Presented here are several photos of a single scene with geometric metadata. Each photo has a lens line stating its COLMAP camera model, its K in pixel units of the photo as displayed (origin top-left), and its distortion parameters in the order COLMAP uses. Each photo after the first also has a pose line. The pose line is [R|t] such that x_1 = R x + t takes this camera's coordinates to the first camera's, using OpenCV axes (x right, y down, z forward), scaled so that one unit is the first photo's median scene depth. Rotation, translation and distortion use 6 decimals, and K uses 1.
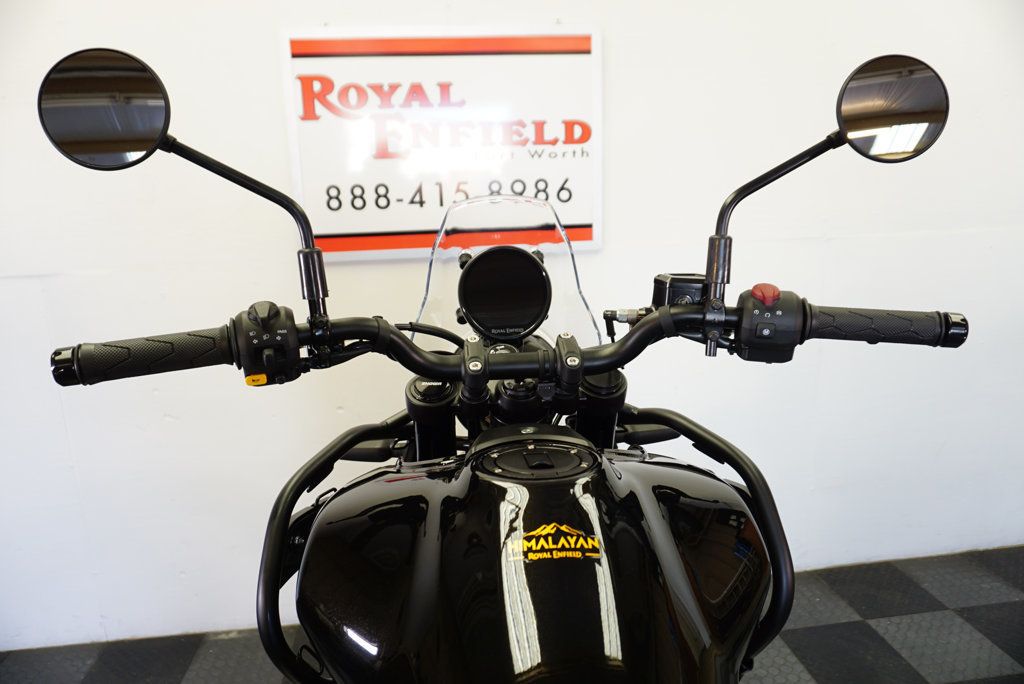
lens RADIAL K [[686.0, 0, 509.7], [0, 686.0, 344.0], [0, 0, 1]] dist [-0.040236, 0.026990]
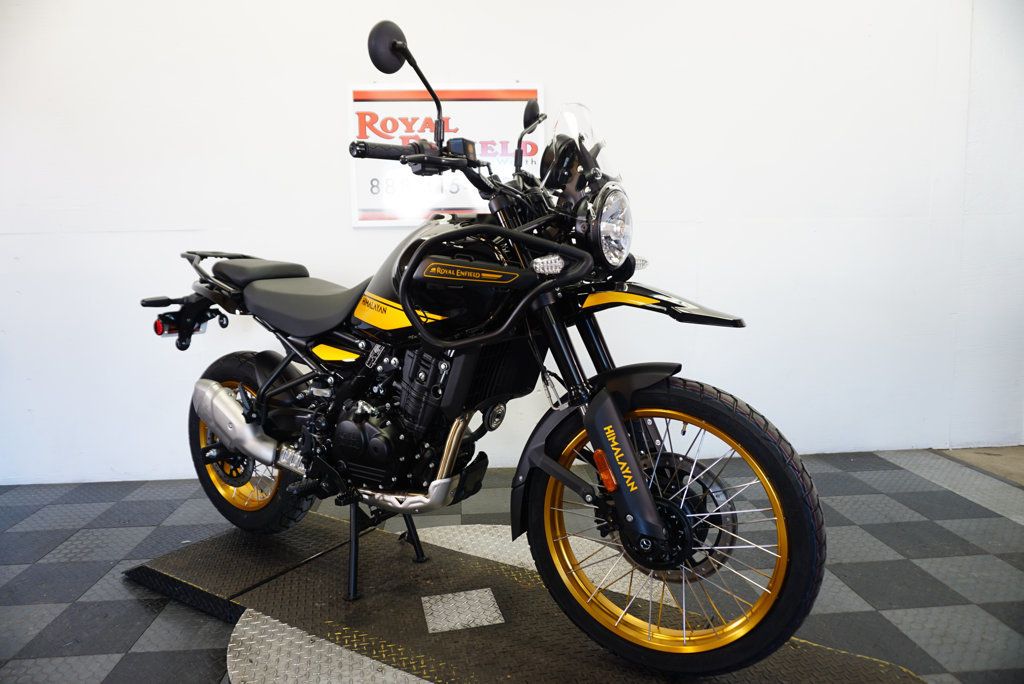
lens RADIAL K [[686.0, 0, 508.4], [0, 686.0, 342.4], [0, 0, 1]] dist [-0.040236, 0.026990]
pose [[0.998553, 0.024542, -0.047851, 0.302272], [-0.029151, 0.994746, -0.098137, 0.638179], [0.045191, 0.099389, 0.994022, -1.164815]]
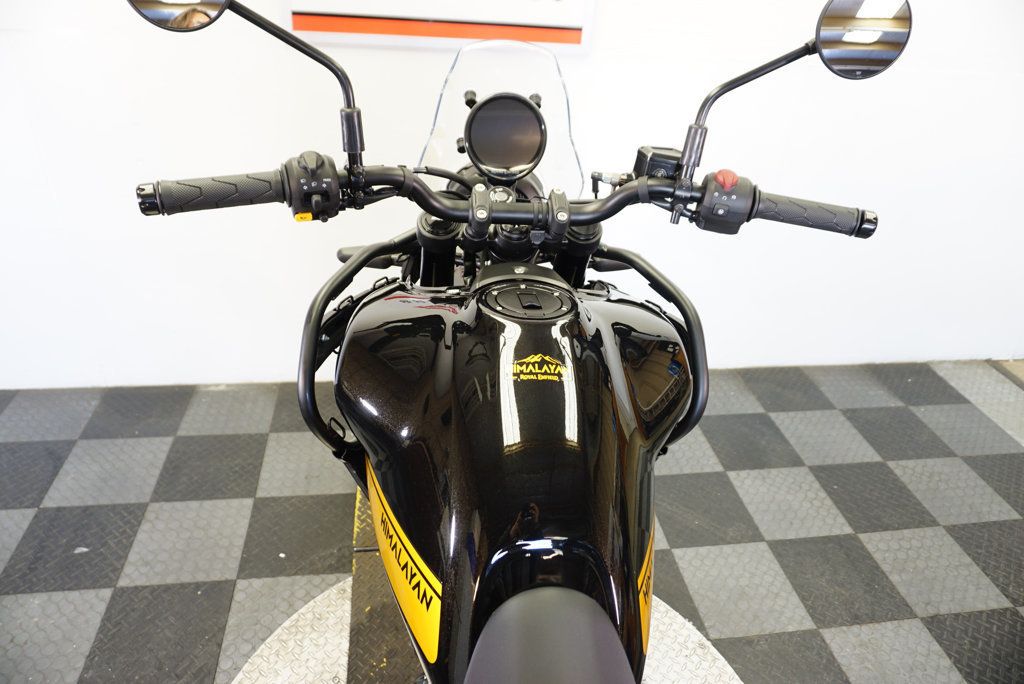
lens RADIAL K [[686.0, 0, 510.6], [0, 686.0, 340.6], [0, 0, 1]] dist [-0.040236, 0.026990]
pose [[0.994329, 0.072871, 0.077454, -0.057675], [-0.093727, 0.944615, 0.314512, -0.106551], [-0.050245, -0.319988, 0.946088, -0.159056]]
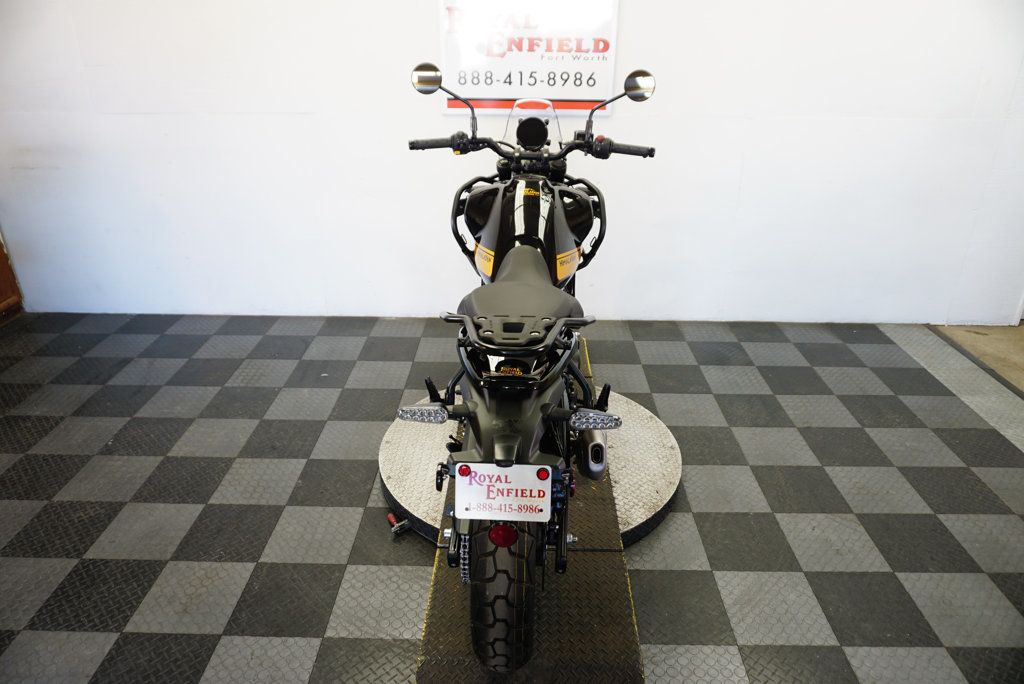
lens RADIAL K [[686.0, 0, 510.6], [0, 686.0, 340.8], [0, 0, 1]] dist [-0.040236, 0.026990]
pose [[0.989496, 0.097720, -0.106532, 0.279490], [-0.073806, 0.975137, 0.208953, 0.170903], [0.124302, -0.198895, 0.972106, -1.891585]]
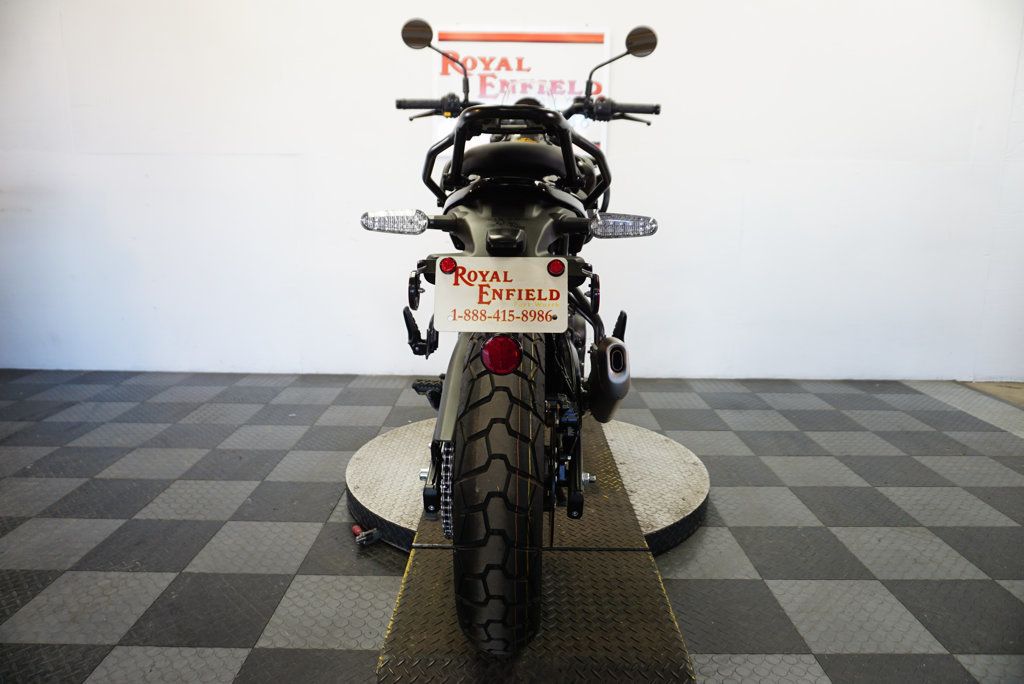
lens RADIAL K [[686.0, 0, 508.8], [0, 686.0, 340.4], [0, 0, 1]] dist [-0.040236, 0.026990]
pose [[0.991011, 0.071212, -0.113248, 0.275532], [-0.074431, 0.996927, -0.024446, 0.849137], [0.111159, 0.032655, 0.993266, -1.595996]]
